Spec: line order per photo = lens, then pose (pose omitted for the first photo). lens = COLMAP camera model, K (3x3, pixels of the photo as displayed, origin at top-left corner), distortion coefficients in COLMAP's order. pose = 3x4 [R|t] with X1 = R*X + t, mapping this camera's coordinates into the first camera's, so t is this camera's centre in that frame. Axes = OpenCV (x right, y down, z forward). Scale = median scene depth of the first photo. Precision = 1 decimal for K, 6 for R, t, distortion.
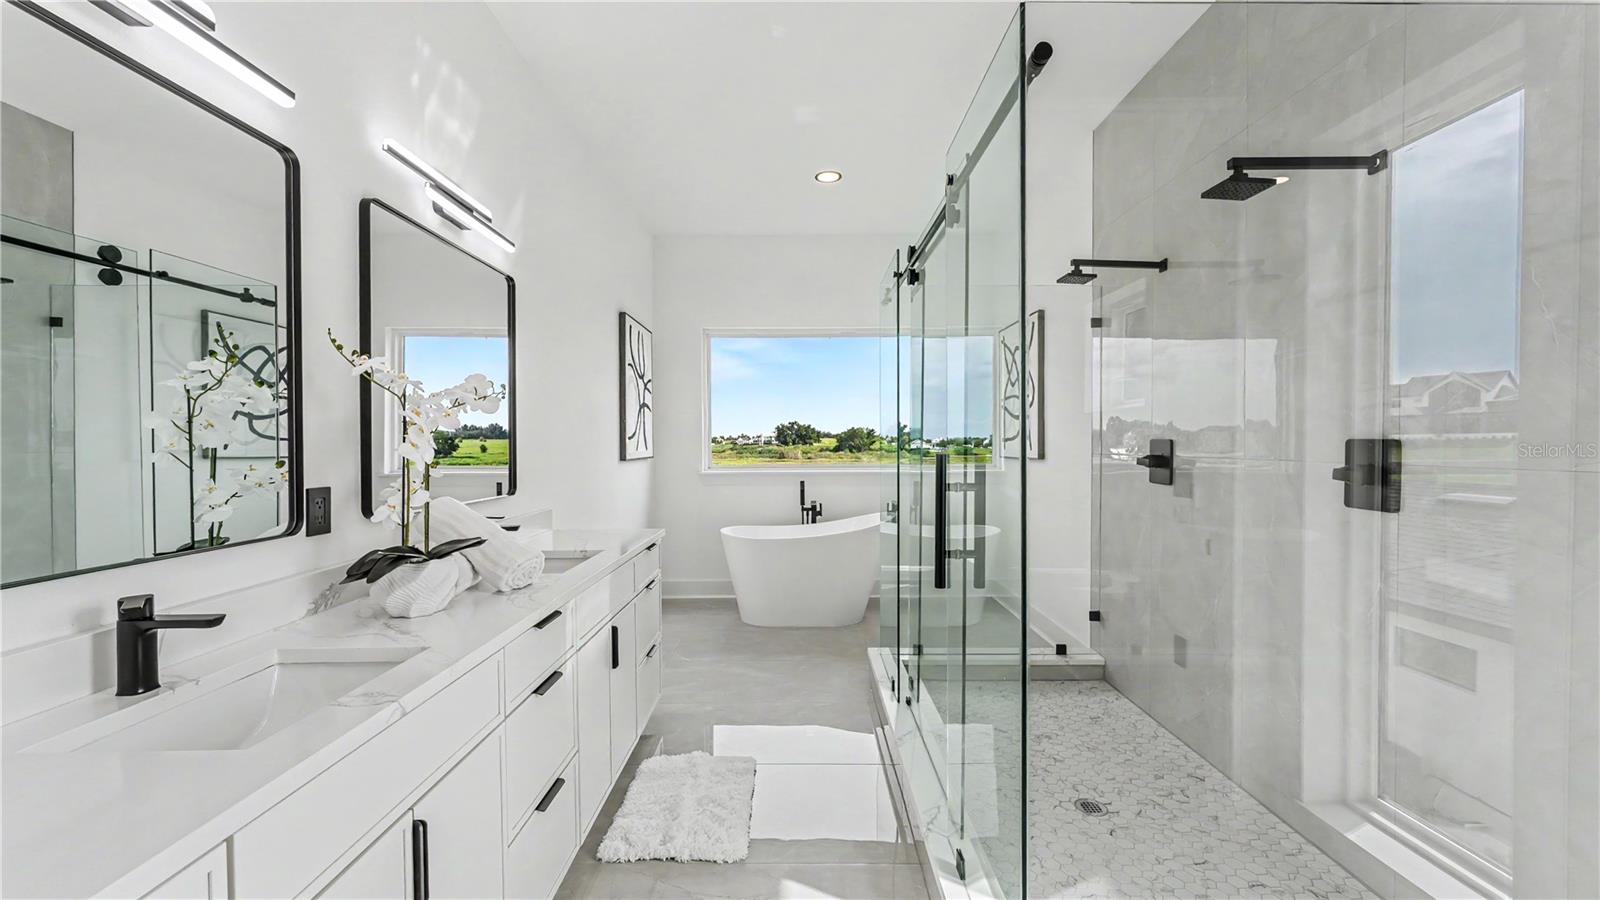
lens RADIAL K [[632.3, 0, 805.7], [0, 632.3, 448.6], [0, 0, 1]] dist [-0.003389, -0.000320]
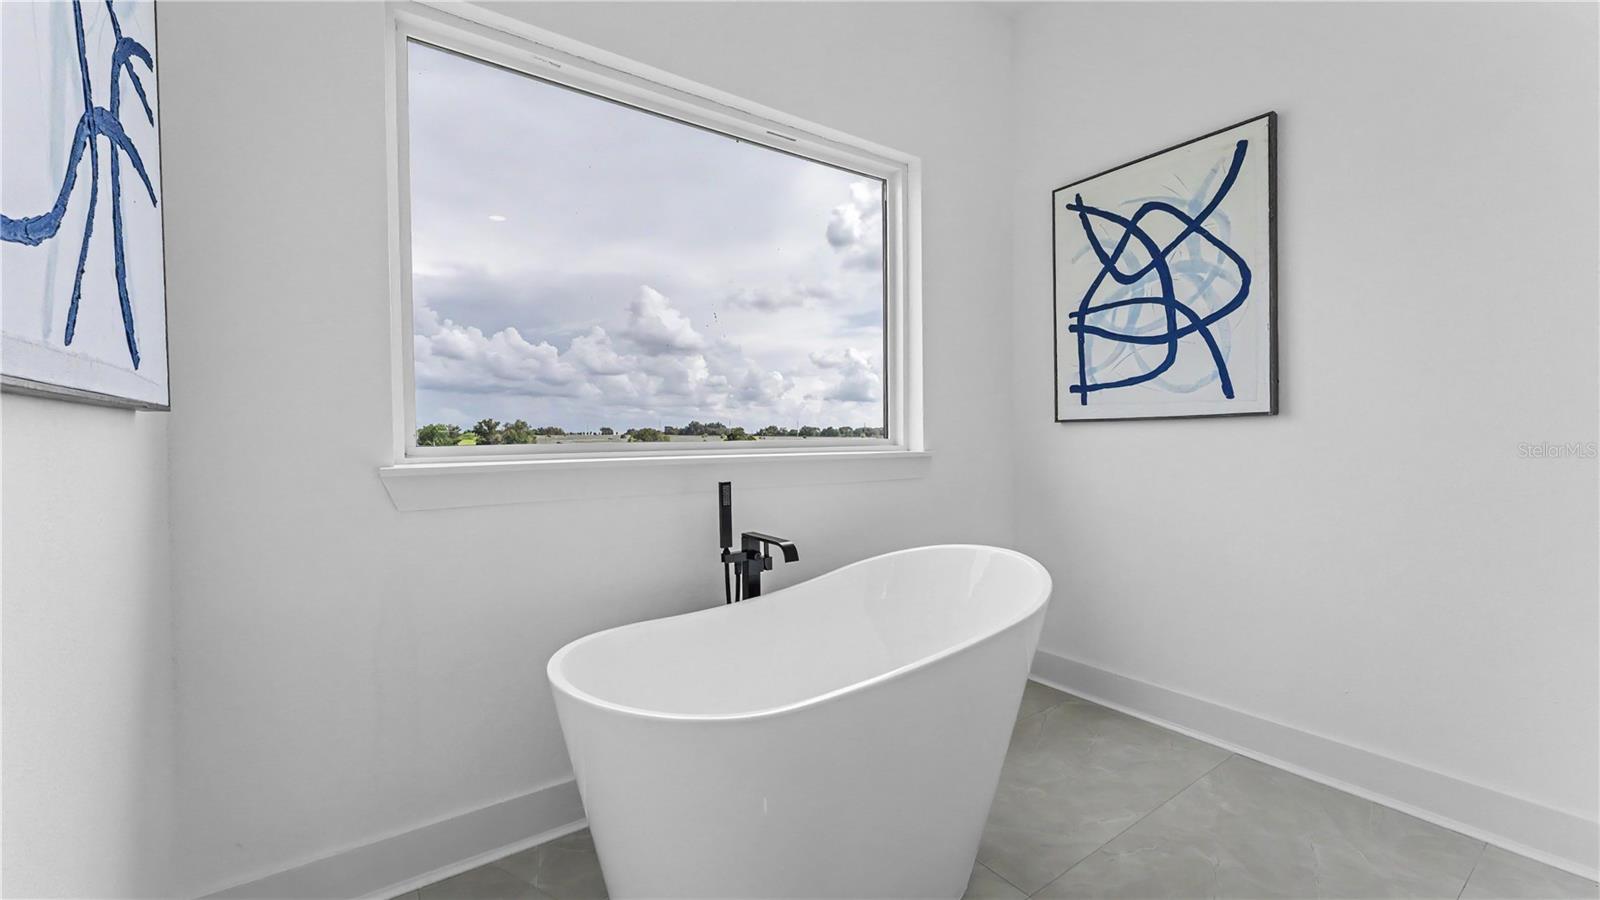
lens RADIAL K [[632.3, 0, 790.6], [0, 632.3, 438.1], [0, 0, 1]] dist [-0.003389, -0.000320]
pose [[0.816970, -0.009702, 0.576598, -0.221060], [0.012022, 0.999928, -0.000209, 0.030430], [-0.576554, 0.007103, 0.817028, 0.787692]]
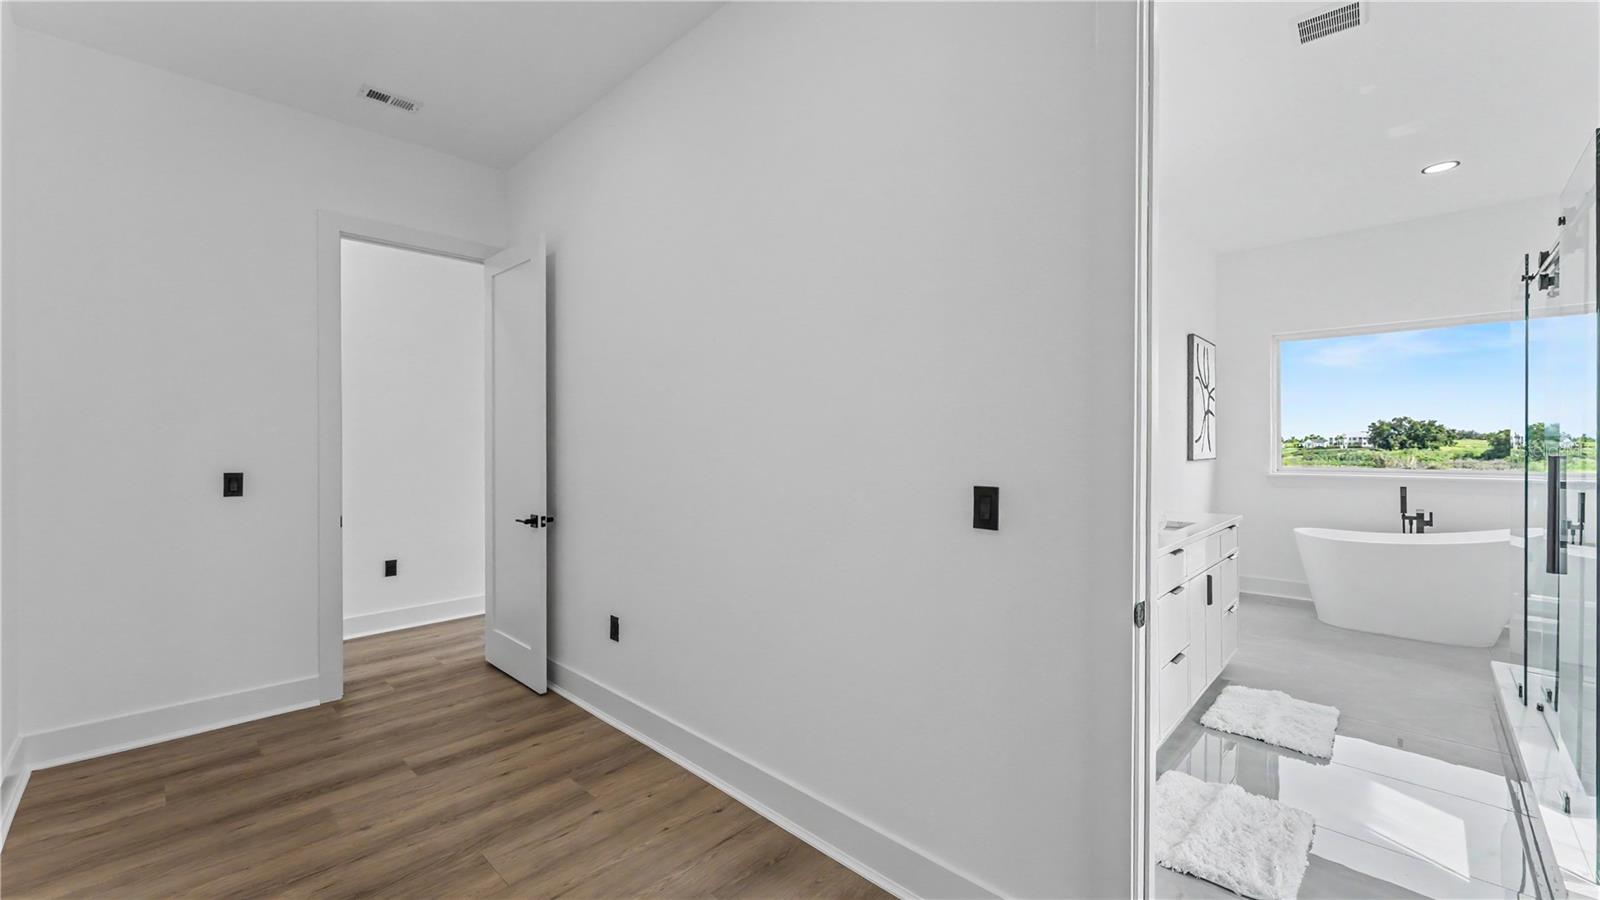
lens RADIAL K [[632.3, 0, 798.3], [0, 632.3, 447.2], [0, 0, 1]] dist [-0.003389, -0.000320]
pose [[0.708673, 0.005372, -0.705516, 0.020680], [-0.009508, 0.999953, -0.001938, 0.003609], [0.705473, 0.008082, 0.708691, -0.335428]]
